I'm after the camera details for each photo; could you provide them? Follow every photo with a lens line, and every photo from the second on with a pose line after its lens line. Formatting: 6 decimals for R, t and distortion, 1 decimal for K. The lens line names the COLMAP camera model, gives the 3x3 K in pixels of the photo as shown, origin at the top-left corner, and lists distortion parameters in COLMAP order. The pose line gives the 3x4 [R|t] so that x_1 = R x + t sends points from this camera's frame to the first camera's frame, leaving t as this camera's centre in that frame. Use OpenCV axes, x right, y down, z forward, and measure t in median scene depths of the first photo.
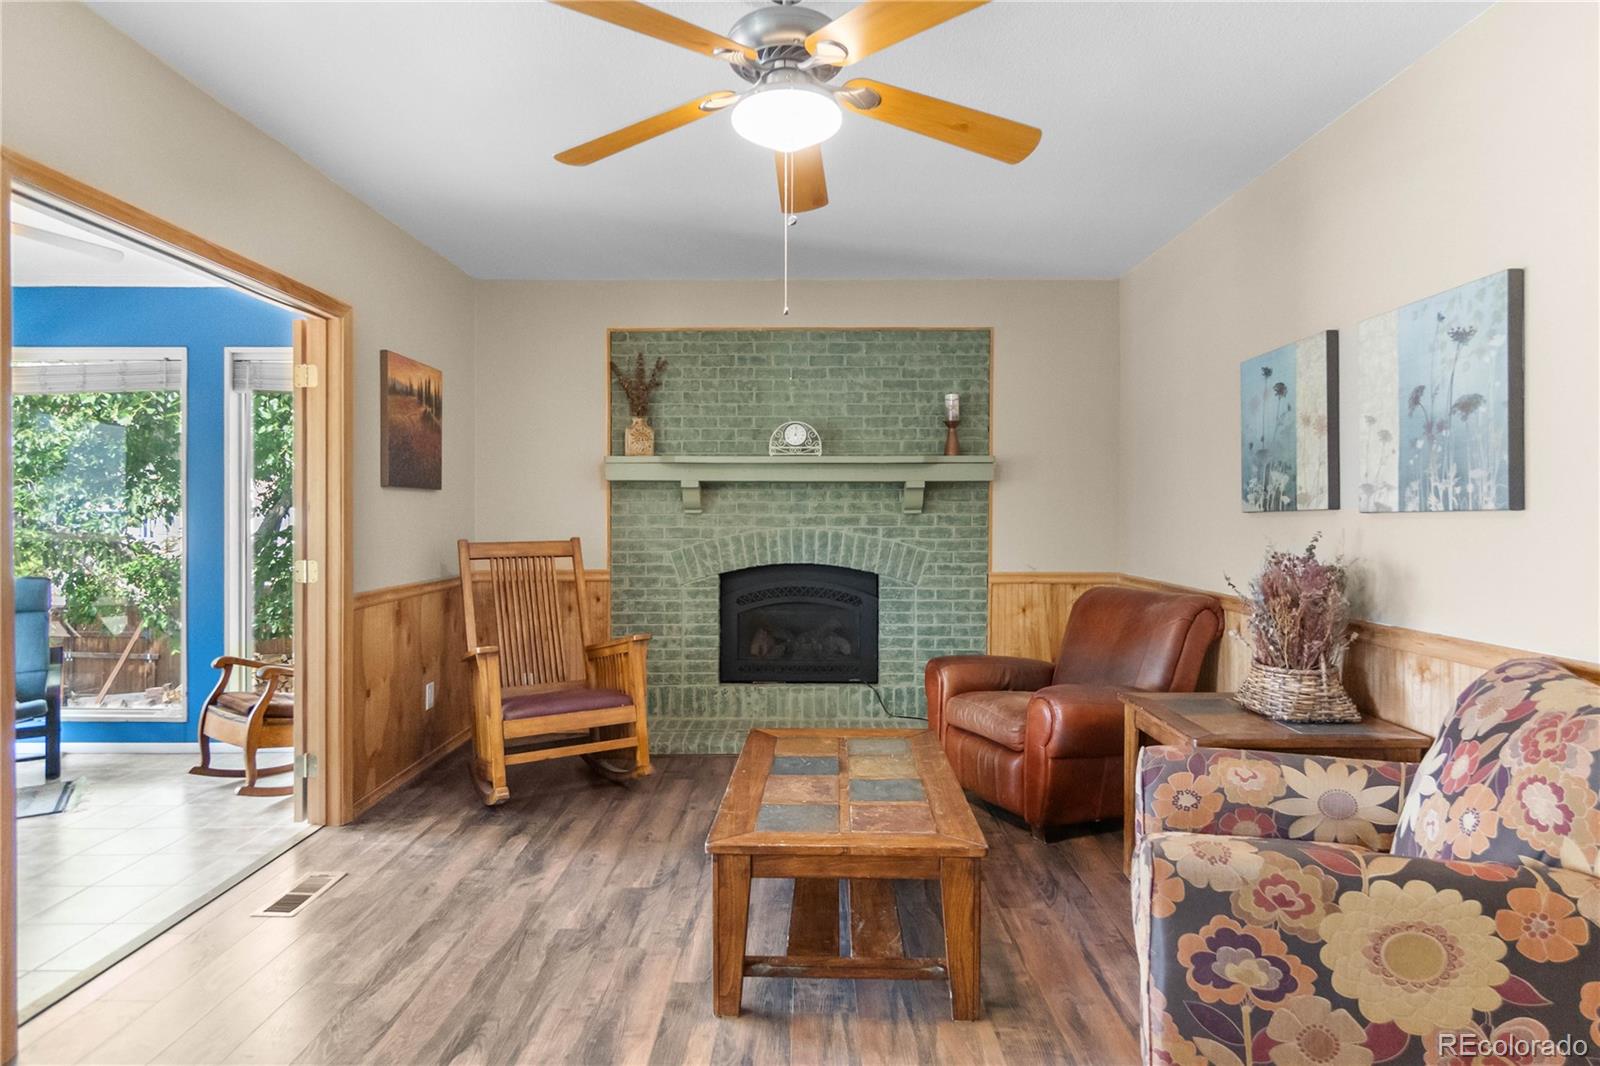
lens RADIAL K [[890.2, 0, 803.1], [0, 890.2, 522.1], [0, 0, 1]] dist [-0.000603, -0.000045]
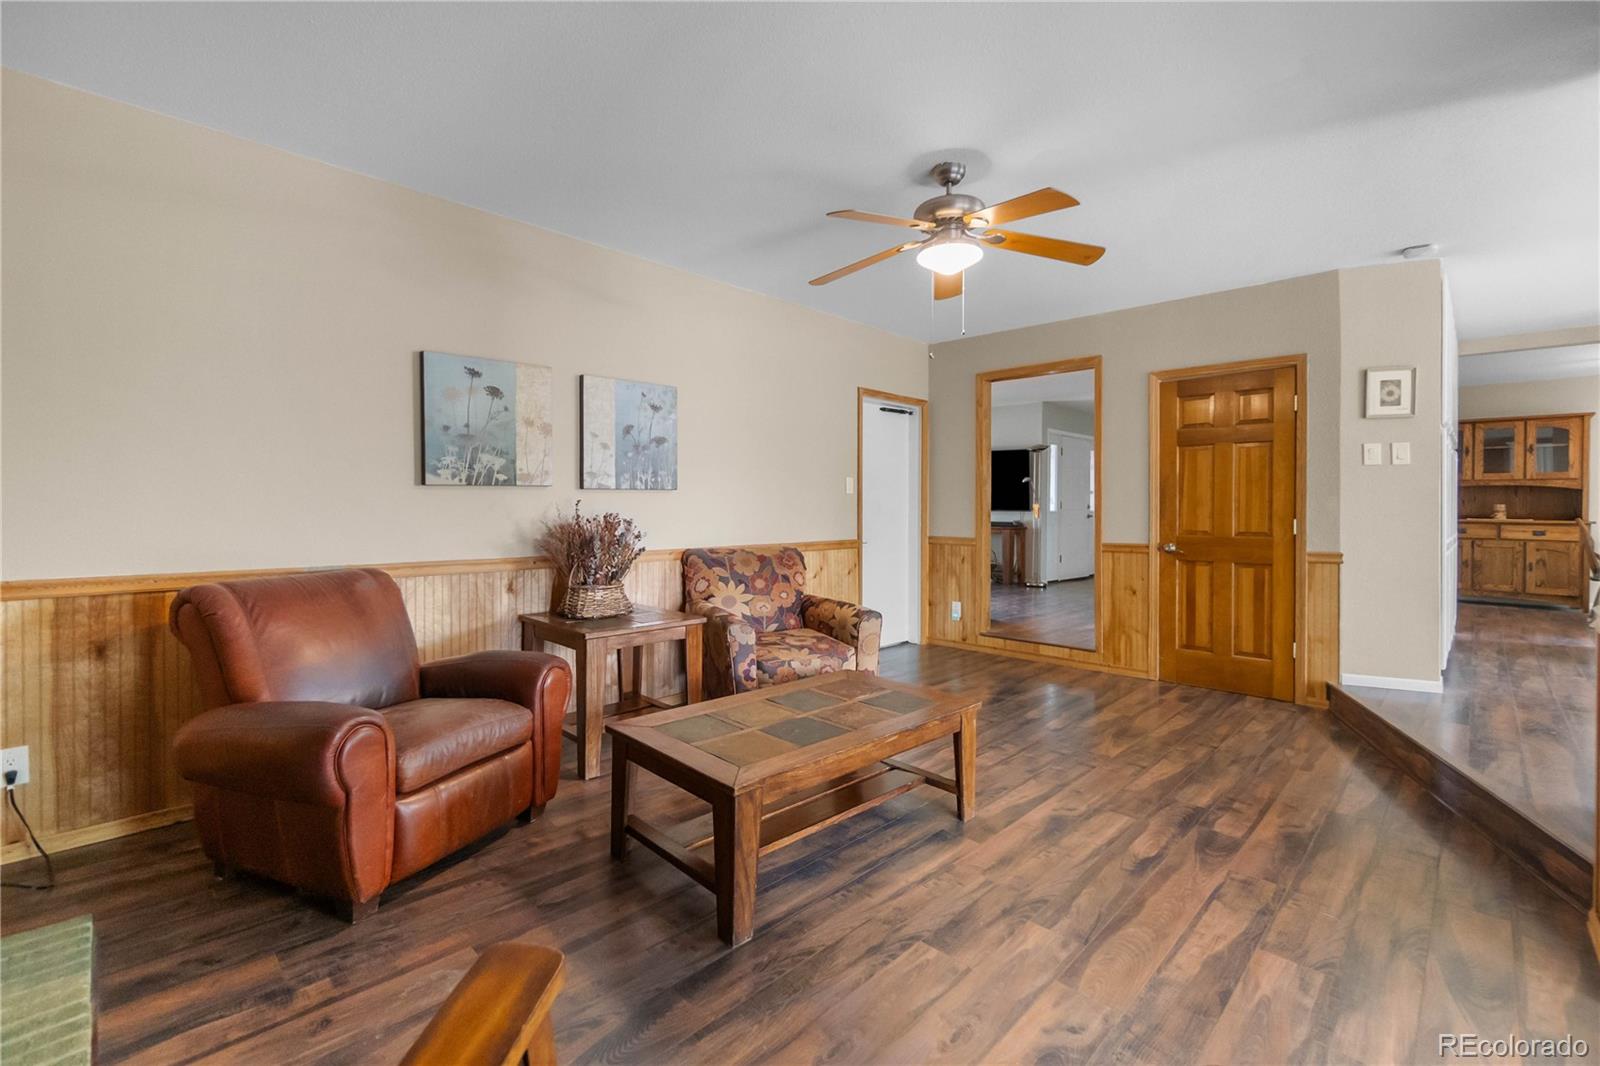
lens RADIAL K [[707.4, 0, 785.3], [0, 707.4, 511.2], [0, 0, 1]] dist [0.000865, -0.000173]
pose [[-0.705939, -0.010951, 0.708188, -0.628844], [0.000535, 0.999872, 0.015995, 0.011342], [-0.708272, 0.011670, -0.705843, 1.802793]]
